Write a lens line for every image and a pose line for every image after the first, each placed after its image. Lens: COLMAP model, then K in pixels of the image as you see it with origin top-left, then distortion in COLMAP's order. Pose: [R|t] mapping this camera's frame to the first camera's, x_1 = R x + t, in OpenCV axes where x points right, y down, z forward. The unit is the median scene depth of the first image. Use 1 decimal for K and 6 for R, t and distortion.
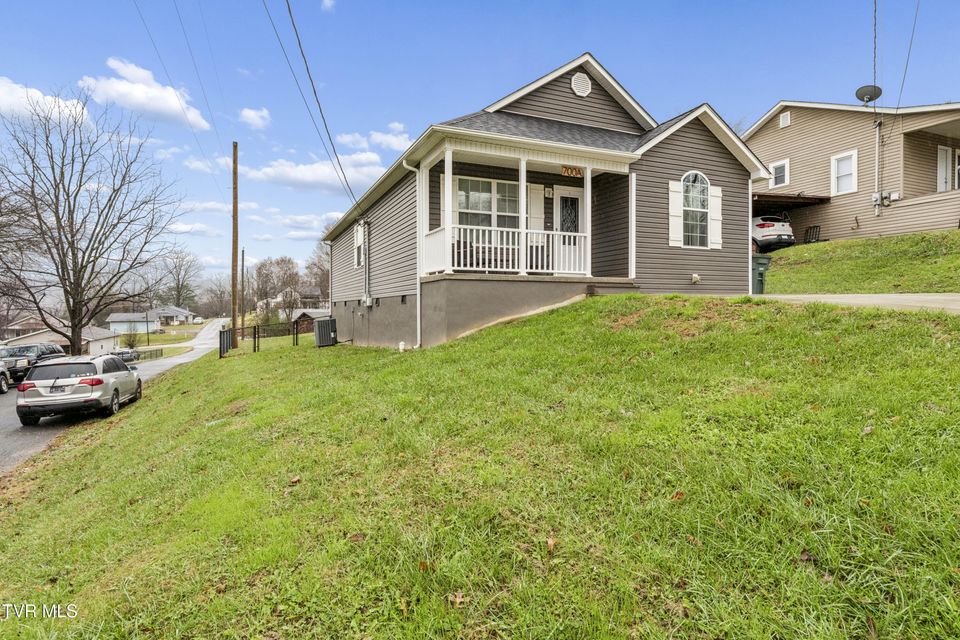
lens RADIAL K [[499.4, 0, 479.5], [0, 499.4, 317.0], [0, 0, 1]] dist [-0.004395, -0.000214]
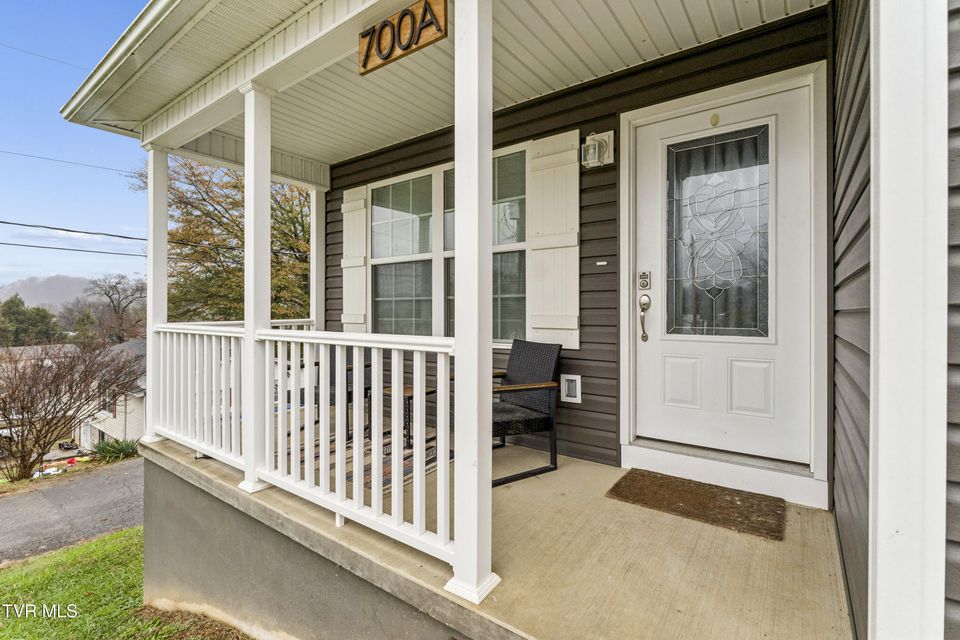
lens RADIAL K [[436.2, 0, 478.7], [0, 436.2, 311.4], [0, 0, 1]] dist [-0.000538, 0.000003]
pose [[0.497887, 0.010605, -0.867177, 0.316838], [-0.006747, 0.999942, 0.008355, -0.160435], [0.867216, 0.001691, 0.497929, 0.820870]]
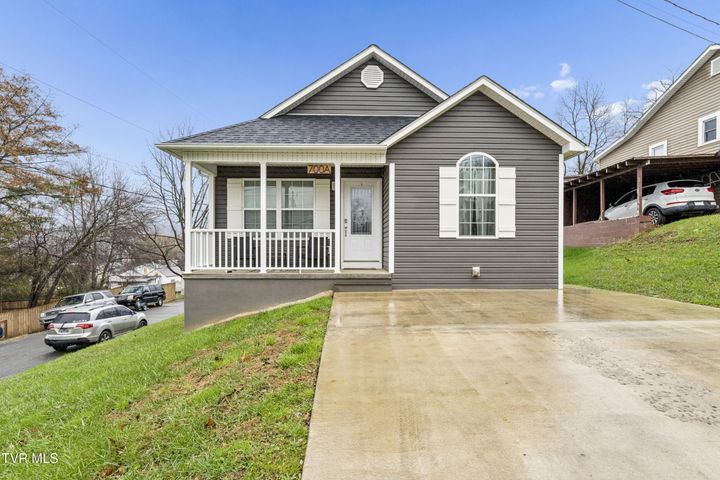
lens RADIAL K [[374.6, 0, 364.6], [0, 374.6, 256.6], [0, 0, 1]] dist [-0.004395, -0.000214]
pose [[0.929919, 0.009007, -0.367655, 0.483446], [-0.008095, 0.999959, 0.004023, -0.103623], [0.367676, -0.000765, 0.929954, 0.289976]]
